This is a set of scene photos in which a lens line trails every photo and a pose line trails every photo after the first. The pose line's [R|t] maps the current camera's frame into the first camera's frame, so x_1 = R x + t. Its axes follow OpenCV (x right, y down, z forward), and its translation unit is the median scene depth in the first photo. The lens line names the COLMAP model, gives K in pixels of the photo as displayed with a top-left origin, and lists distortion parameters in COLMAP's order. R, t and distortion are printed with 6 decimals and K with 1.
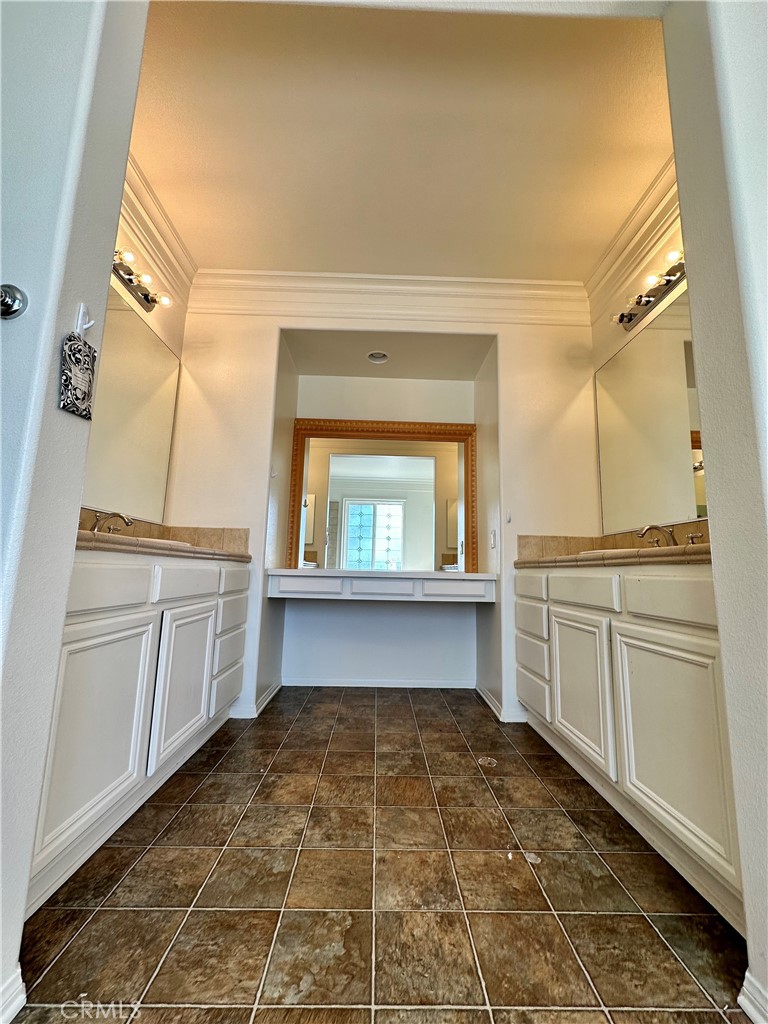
lens RADIAL K [[406.5, 0, 385.9], [0, 406.5, 511.8], [0, 0, 1]] dist [0.000736, 0.000008]
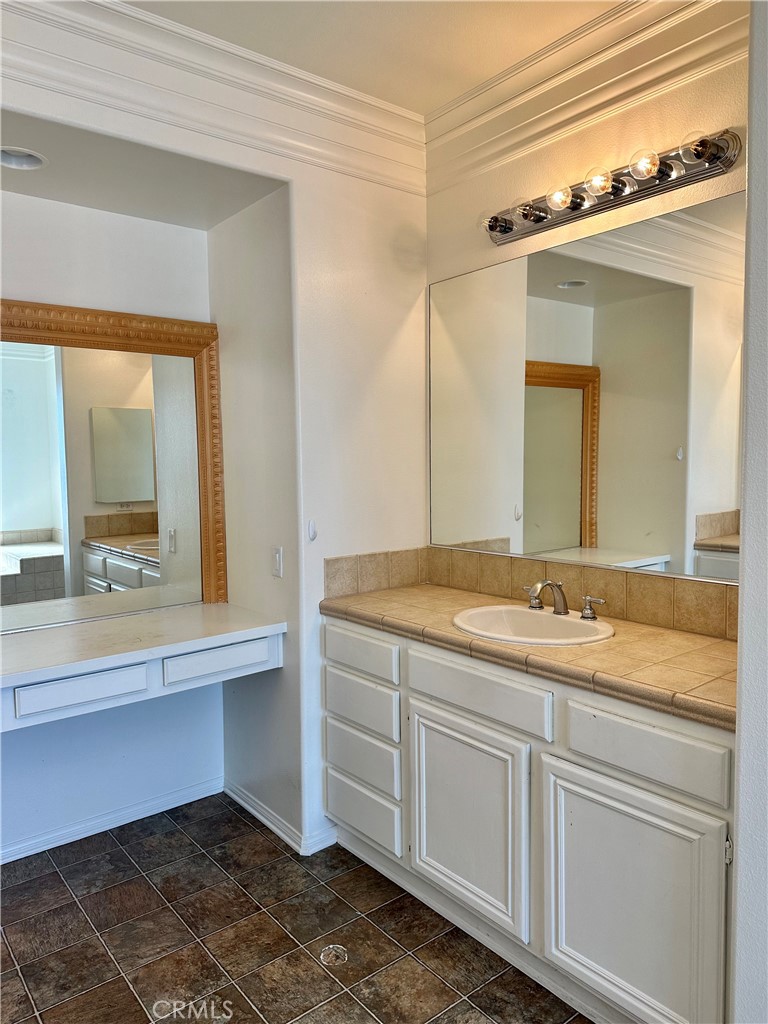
lens RADIAL K [[718.3, 0, 385.5], [0, 718.3, 506.5], [0, 0, 1]] dist [0.056845, -0.058555]
pose [[0.792745, -0.073443, 0.605113, -0.304360], [-0.057724, 0.979208, 0.194470, -0.289863], [-0.606814, -0.189095, 0.772023, 0.166905]]
